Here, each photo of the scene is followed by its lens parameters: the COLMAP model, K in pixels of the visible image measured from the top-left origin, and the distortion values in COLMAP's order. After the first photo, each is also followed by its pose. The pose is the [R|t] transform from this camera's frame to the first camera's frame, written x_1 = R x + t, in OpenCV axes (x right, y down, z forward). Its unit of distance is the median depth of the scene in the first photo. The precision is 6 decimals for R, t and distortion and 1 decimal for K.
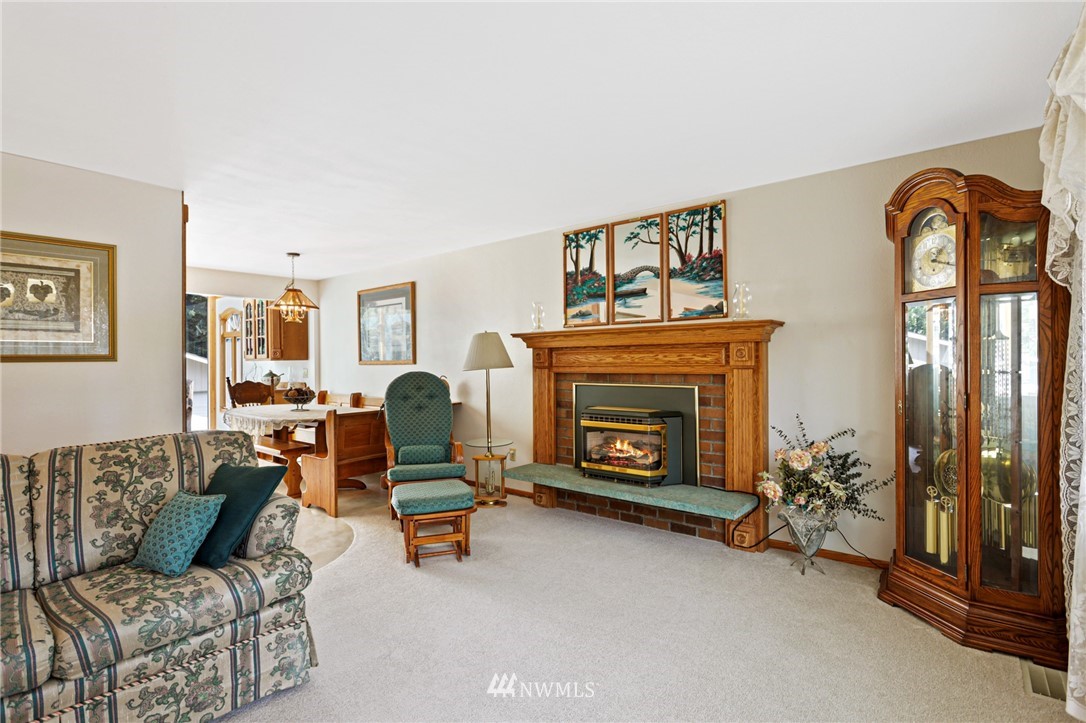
lens RADIAL K [[527.1, 0, 550.6], [0, 527.1, 359.6], [0, 0, 1]] dist [-0.015106, 0.004837]
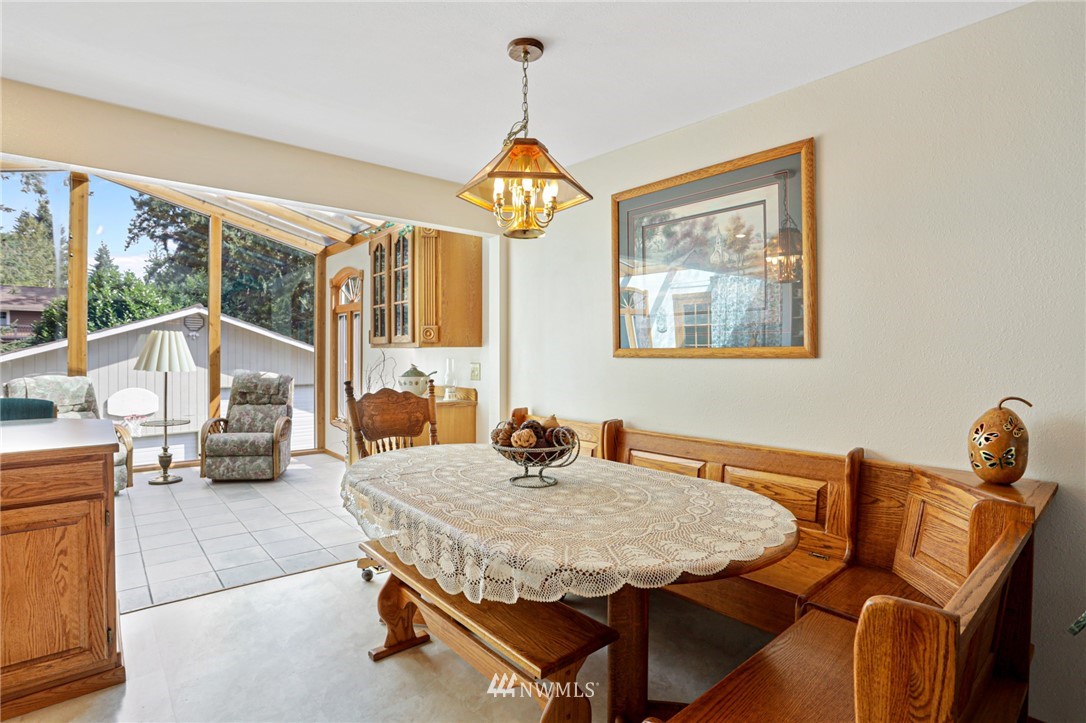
lens RADIAL K [[527.1, 0, 540.2], [0, 527.1, 363.3], [0, 0, 1]] dist [-0.015106, 0.004837]
pose [[0.983581, 0.017861, -0.179579, -0.345778], [-0.014443, 0.999689, 0.020323, 0.006392], [0.179887, -0.017395, 0.983534, 0.543736]]
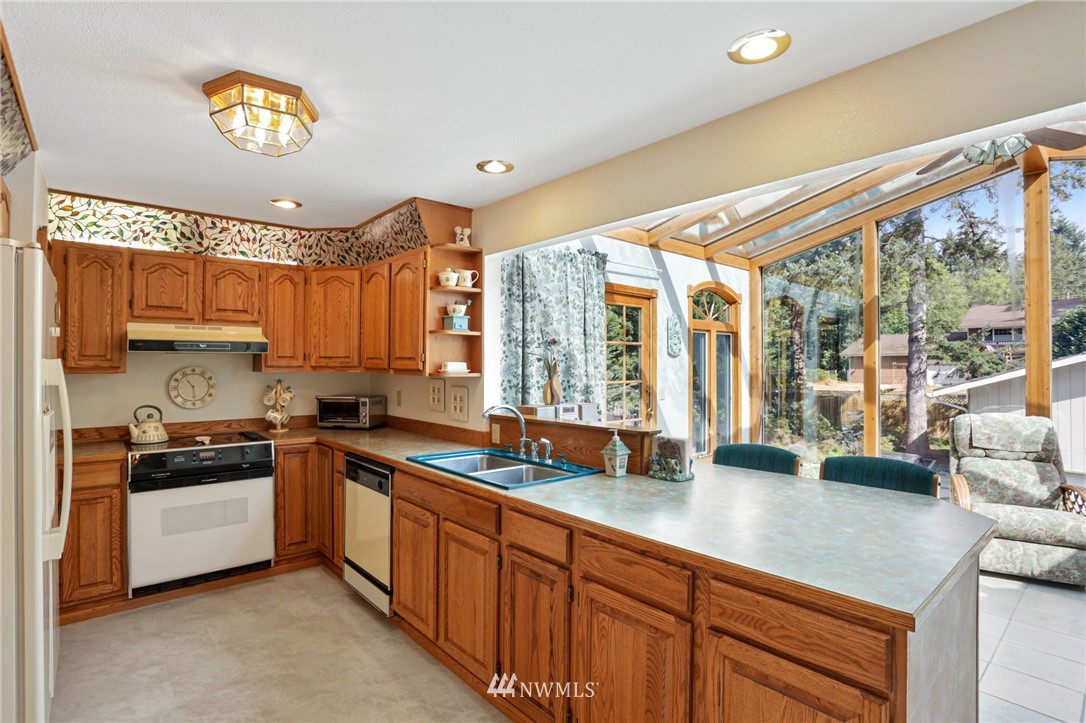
lens RADIAL K [[527.1, 0, 543.8], [0, 527.1, 358.8], [0, 0, 1]] dist [-0.015106, 0.004837]
pose [[-0.156252, 0.001413, -0.987716, -0.451925], [-0.000497, 0.999999, 0.001510, -0.016166], [0.987717, 0.000727, -0.156251, 0.696650]]
